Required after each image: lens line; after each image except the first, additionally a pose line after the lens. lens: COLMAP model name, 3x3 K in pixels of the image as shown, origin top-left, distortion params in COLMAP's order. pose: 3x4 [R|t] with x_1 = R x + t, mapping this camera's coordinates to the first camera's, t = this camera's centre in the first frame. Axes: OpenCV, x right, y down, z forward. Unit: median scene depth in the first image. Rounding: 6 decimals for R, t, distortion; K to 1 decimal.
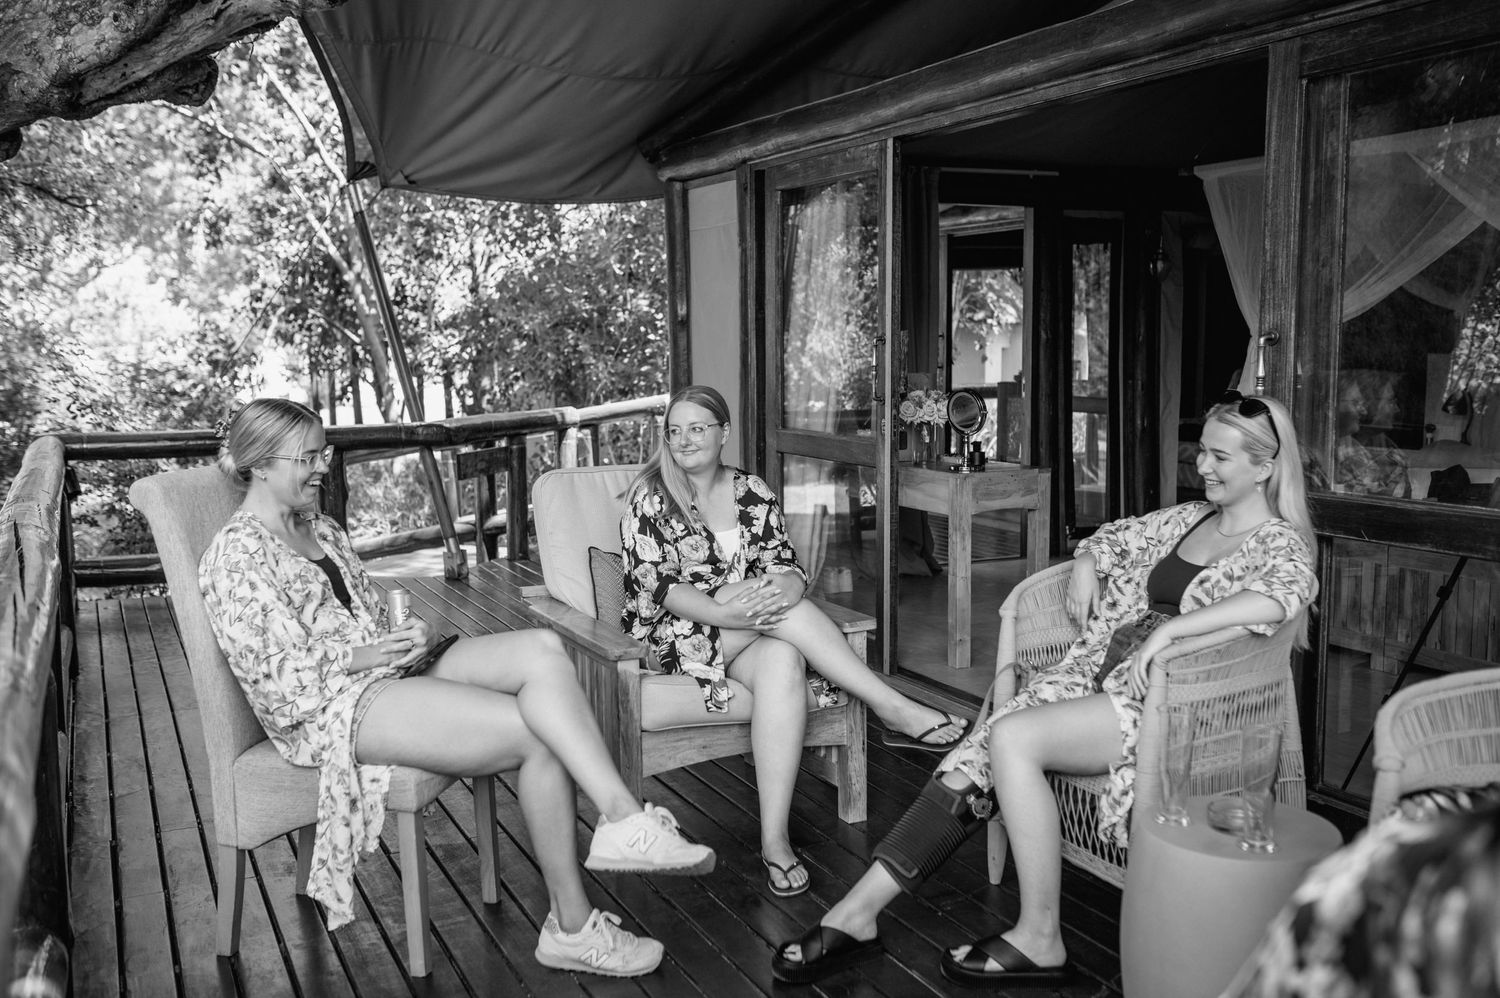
lens RADIAL K [[1412.4, 0, 750.0], [0, 1412.4, 499.0], [0, 0, 1]] dist [0.025280, 0.018546]
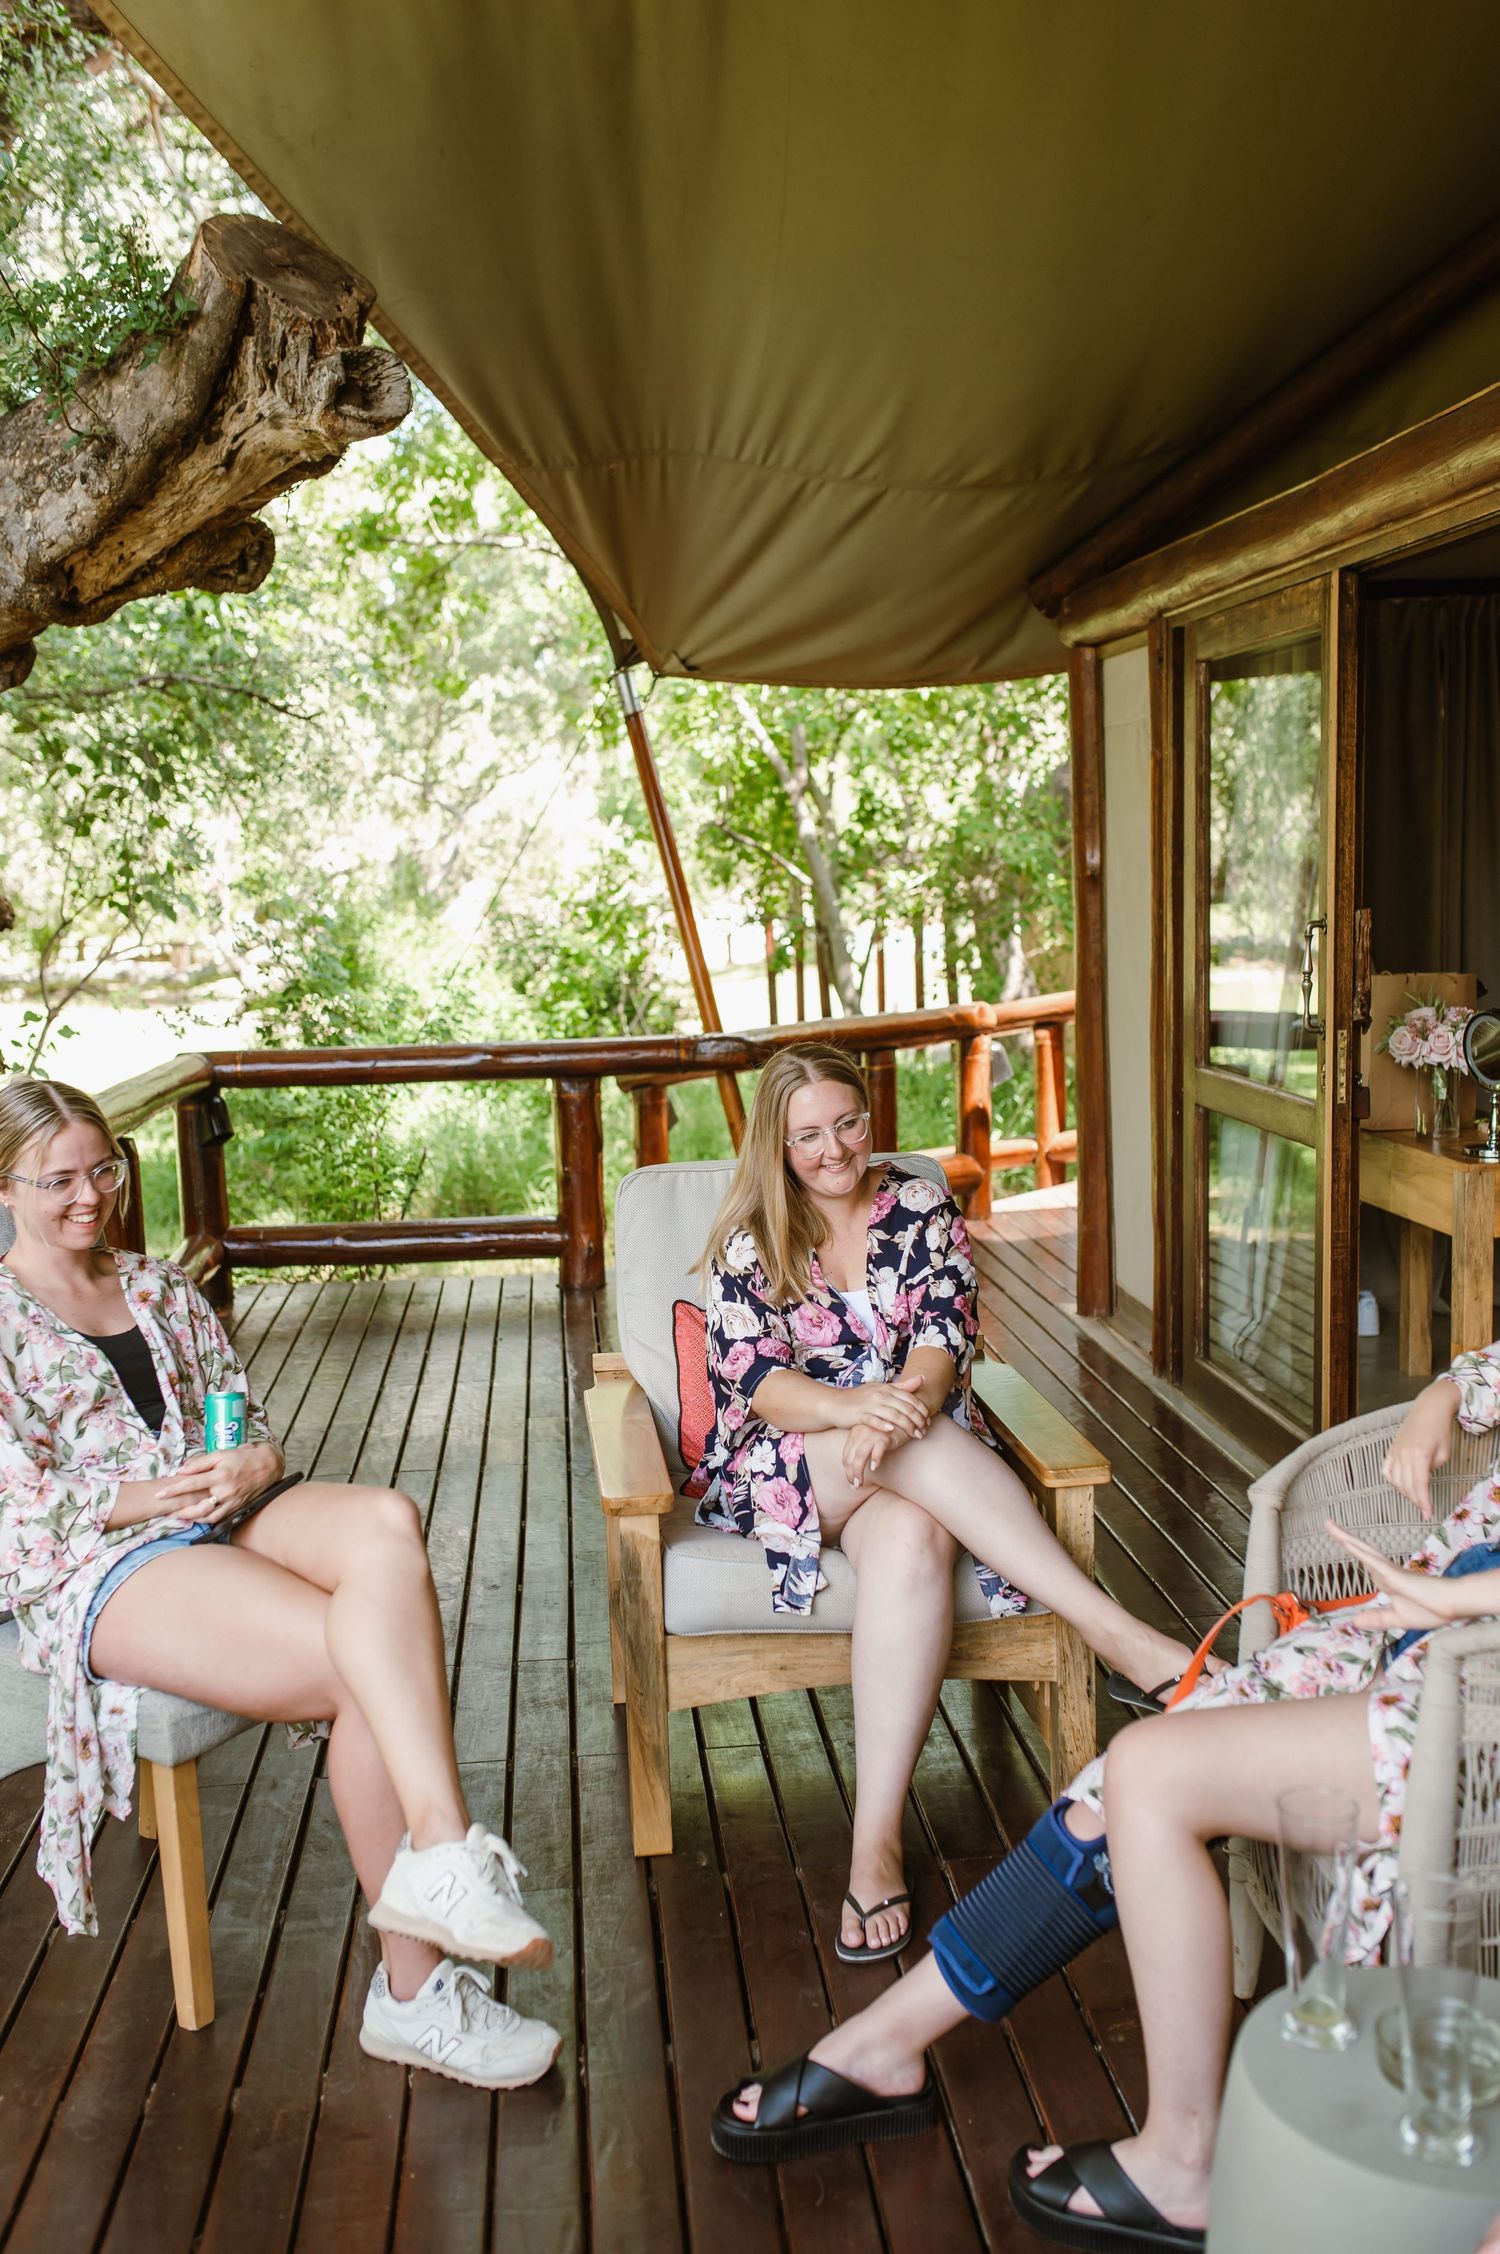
lens RADIAL K [[2122.4, 0, 751.7], [0, 2122.4, 1137.0], [0, 0, 1]] dist [0.025280, 0.018546]
pose [[0.942249, 0.026672, -0.333848, 0.231692], [-0.019827, 0.999518, 0.023896, -0.061593], [0.334325, -0.015896, 0.942324, 0.162255]]
